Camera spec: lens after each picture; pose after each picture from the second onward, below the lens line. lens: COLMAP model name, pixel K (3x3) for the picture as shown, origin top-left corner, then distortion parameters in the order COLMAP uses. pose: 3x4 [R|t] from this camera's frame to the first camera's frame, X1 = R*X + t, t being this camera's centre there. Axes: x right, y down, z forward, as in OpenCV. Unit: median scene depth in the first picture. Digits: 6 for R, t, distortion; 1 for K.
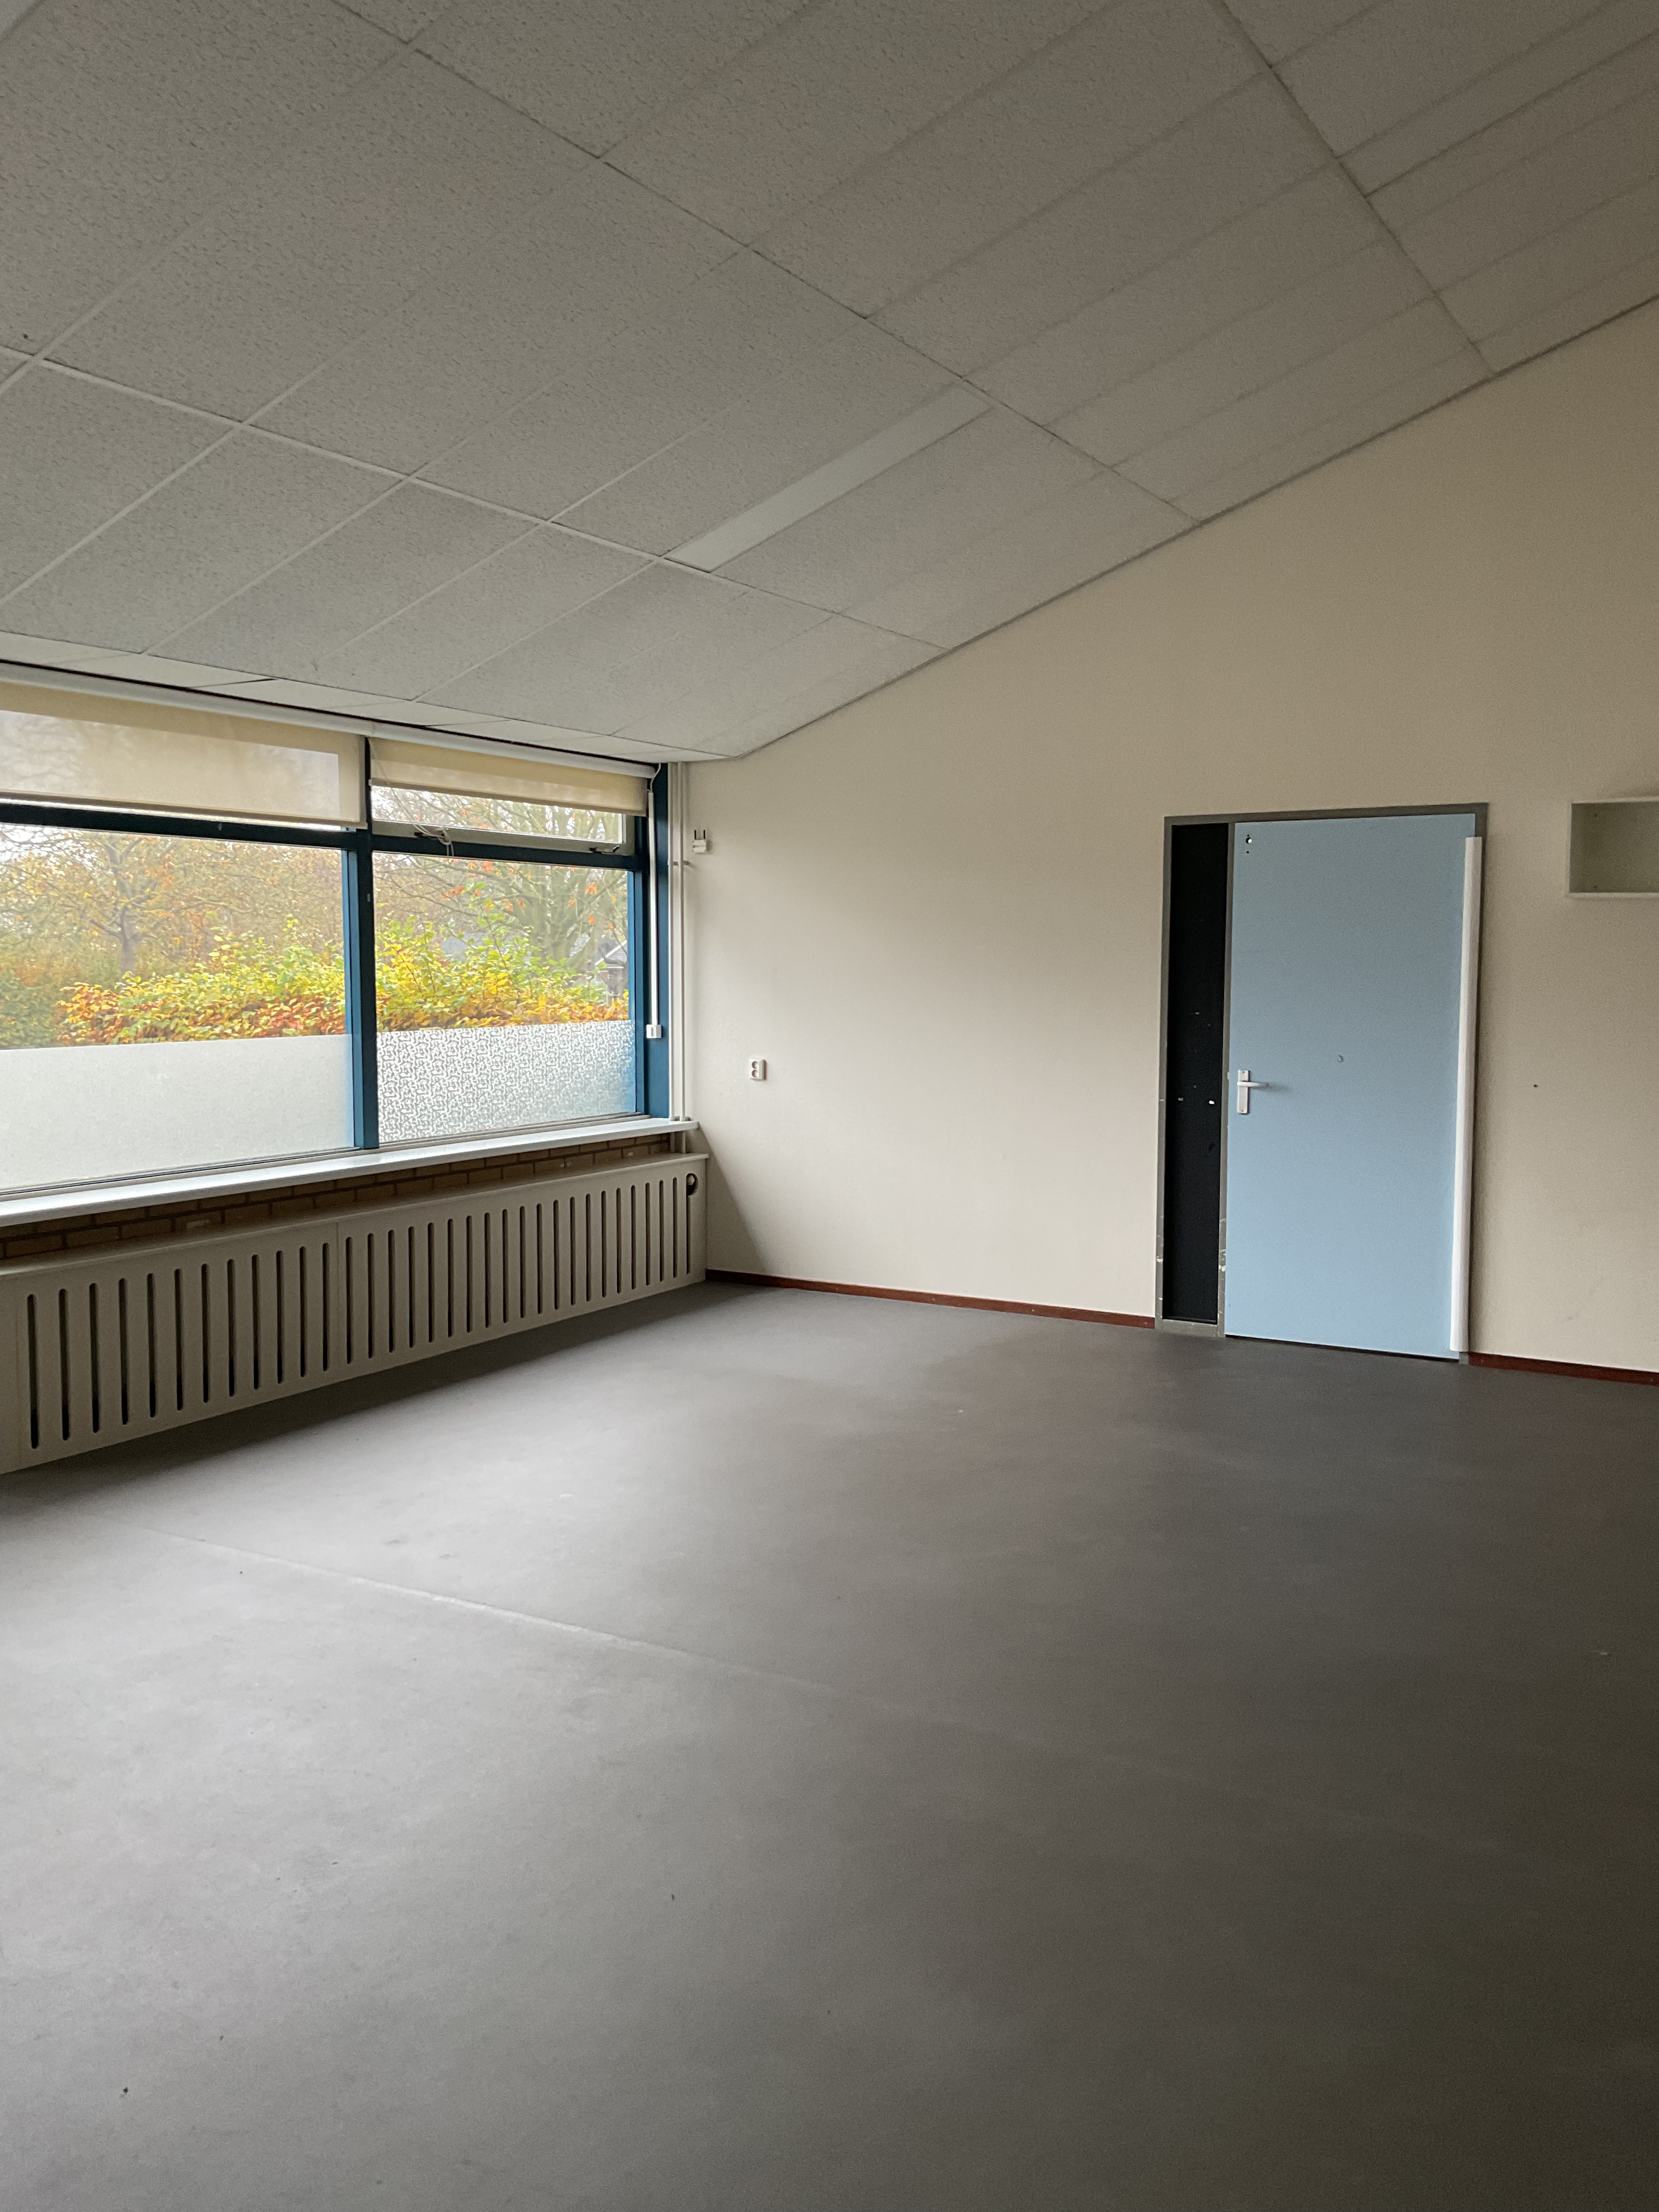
lens RADIAL K [[1828.5, 0, 827.7], [0, 1828.5, 1097.0], [0, 0, 1]] dist [-0.000556, -0.025930]
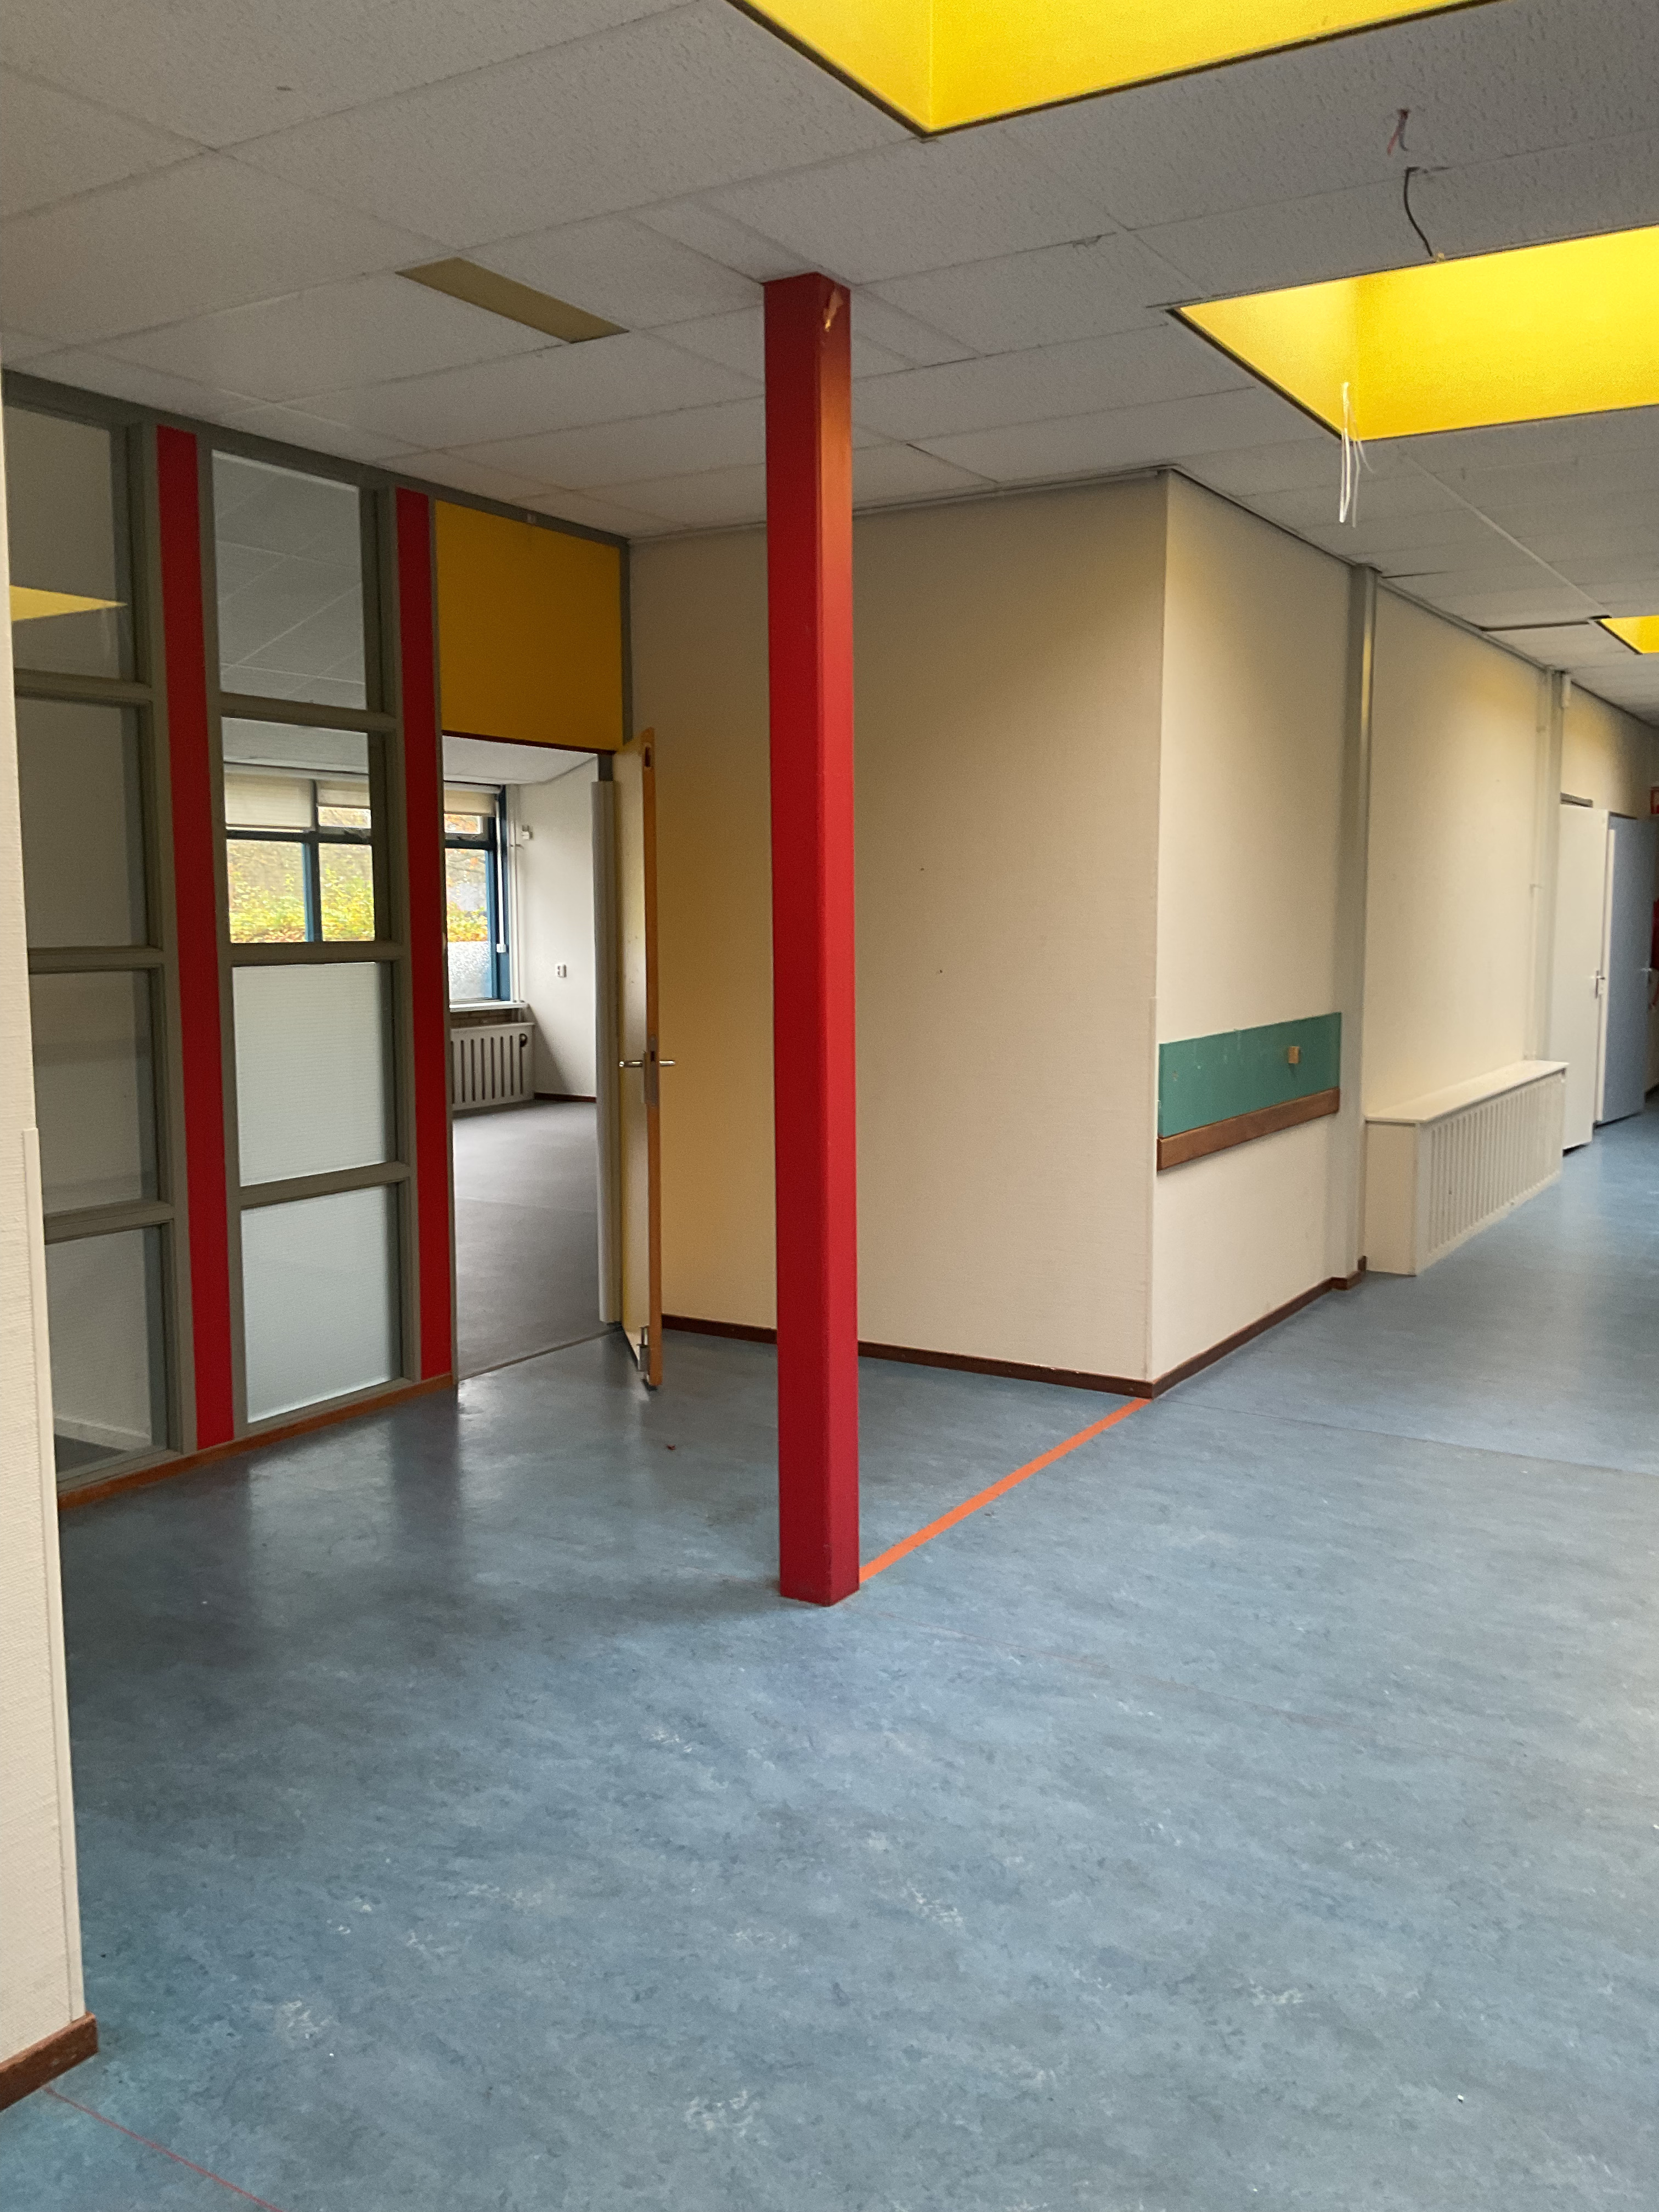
lens RADIAL K [[1828.5, 0, 832.6], [0, 1828.5, 1112.6], [0, 0, 1]] dist [-0.000556, -0.025930]
pose [[0.999611, 0.002435, -0.027777, 0.253503], [-0.001331, 0.999211, 0.039703, 0.047275], [0.027852, -0.039651, 0.998825, -0.652339]]
